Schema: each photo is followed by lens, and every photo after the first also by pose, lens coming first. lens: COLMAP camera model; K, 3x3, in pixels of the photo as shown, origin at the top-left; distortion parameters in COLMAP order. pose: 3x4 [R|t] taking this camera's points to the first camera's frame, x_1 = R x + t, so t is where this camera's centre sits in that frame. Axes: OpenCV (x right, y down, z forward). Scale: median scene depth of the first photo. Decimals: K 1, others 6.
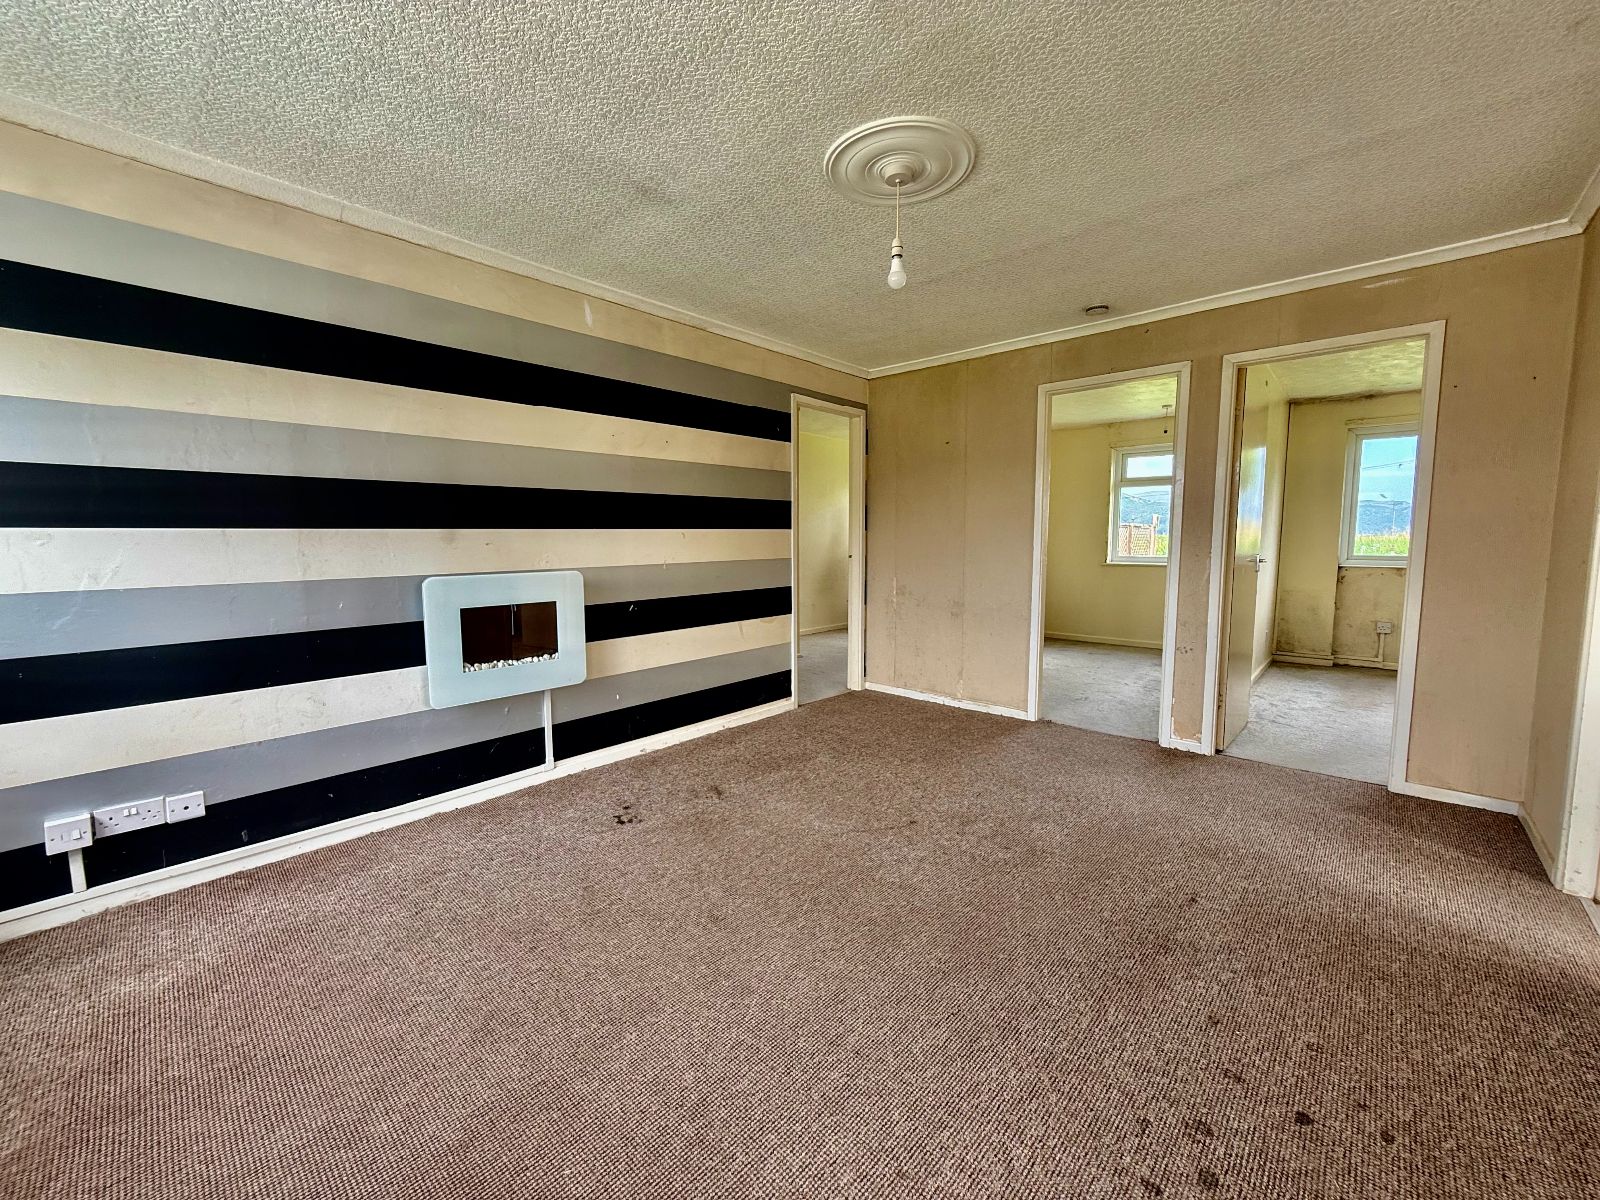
lens RADIAL K [[638.1, 0, 803.2], [0, 638.1, 598.3], [0, 0, 1]] dist [-0.003430, -0.000620]
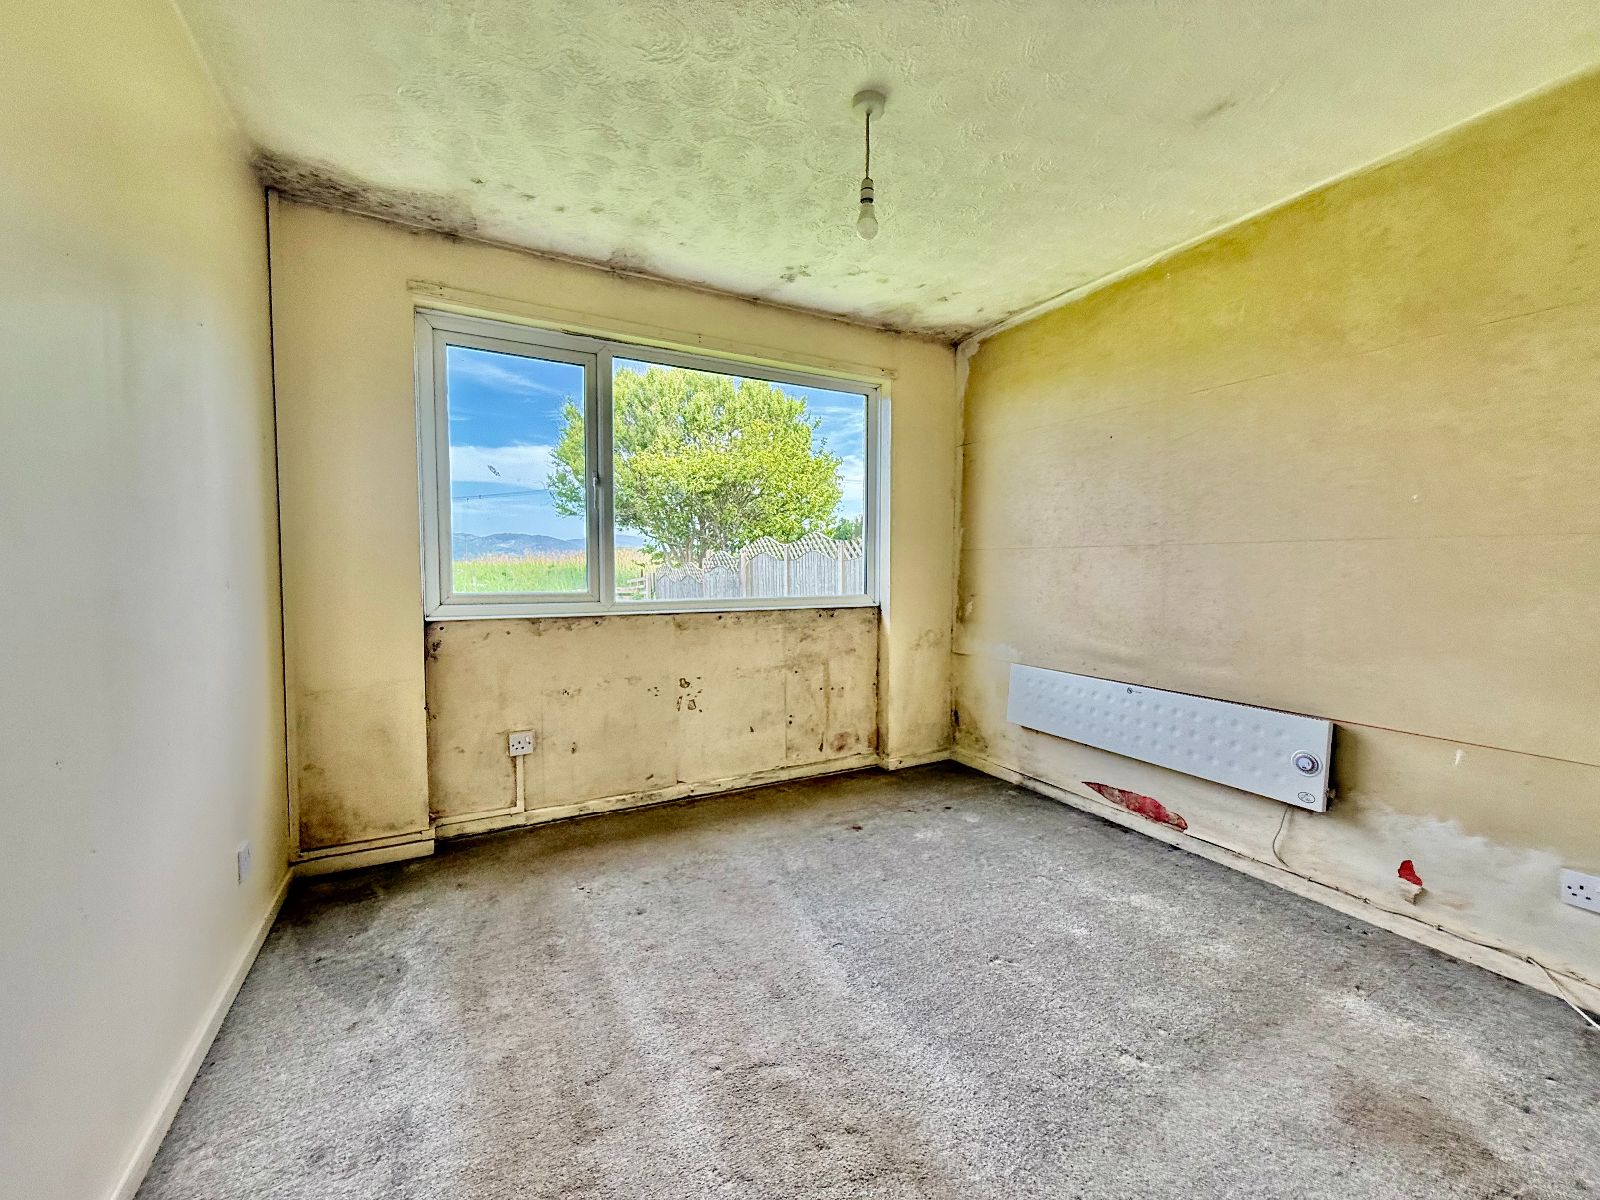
lens RADIAL K [[638.1, 0, 793.3], [0, 638.1, 596.2], [0, 0, 1]] dist [-0.003430, -0.000620]
pose [[0.342400, -0.043487, 0.938547, 0.521978], [0.082925, 0.996429, 0.015917, -0.053623], [-0.935888, 0.072379, 0.344783, 0.616384]]
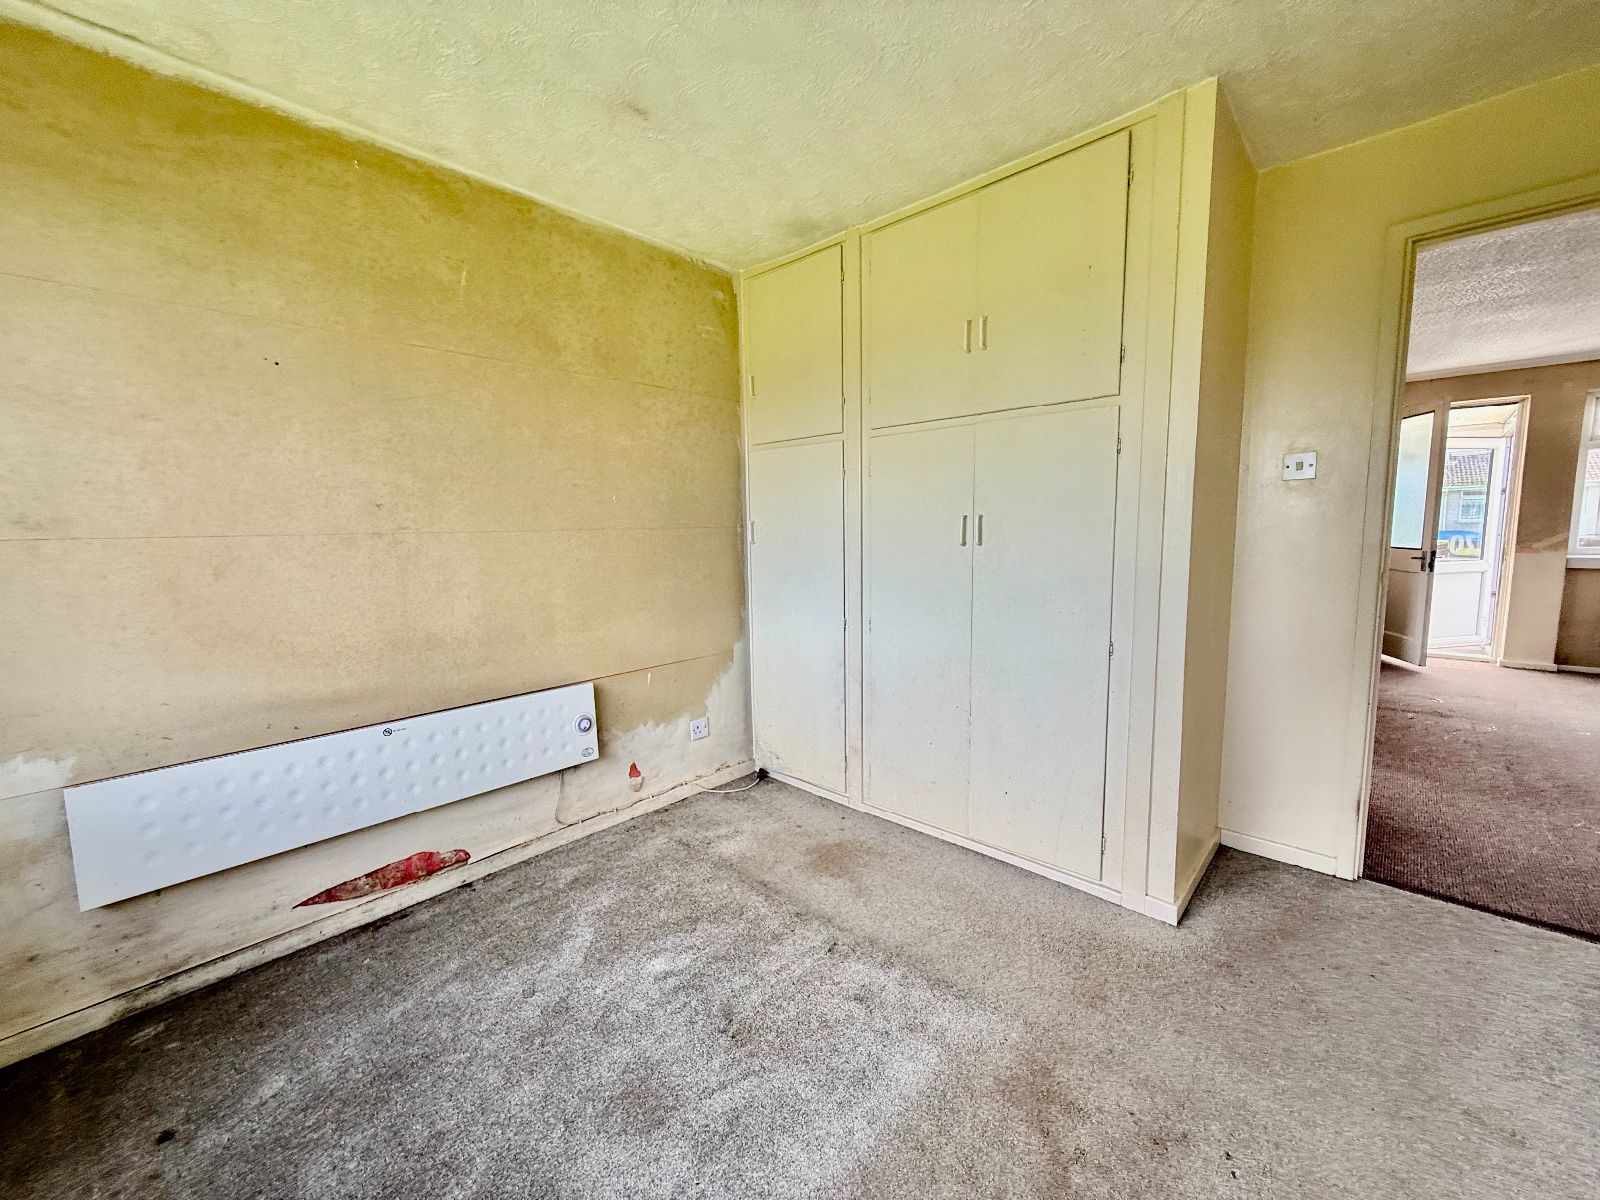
lens RADIAL K [[638.1, 0, 797.5], [0, 638.1, 602.7], [0, 0, 1]] dist [-0.003430, -0.000620]
pose [[-0.999703, 0.020400, 0.013321, 0.979283], [0.022708, 0.978274, 0.206067, -0.111763], [-0.008828, 0.206308, -0.978447, 1.014934]]
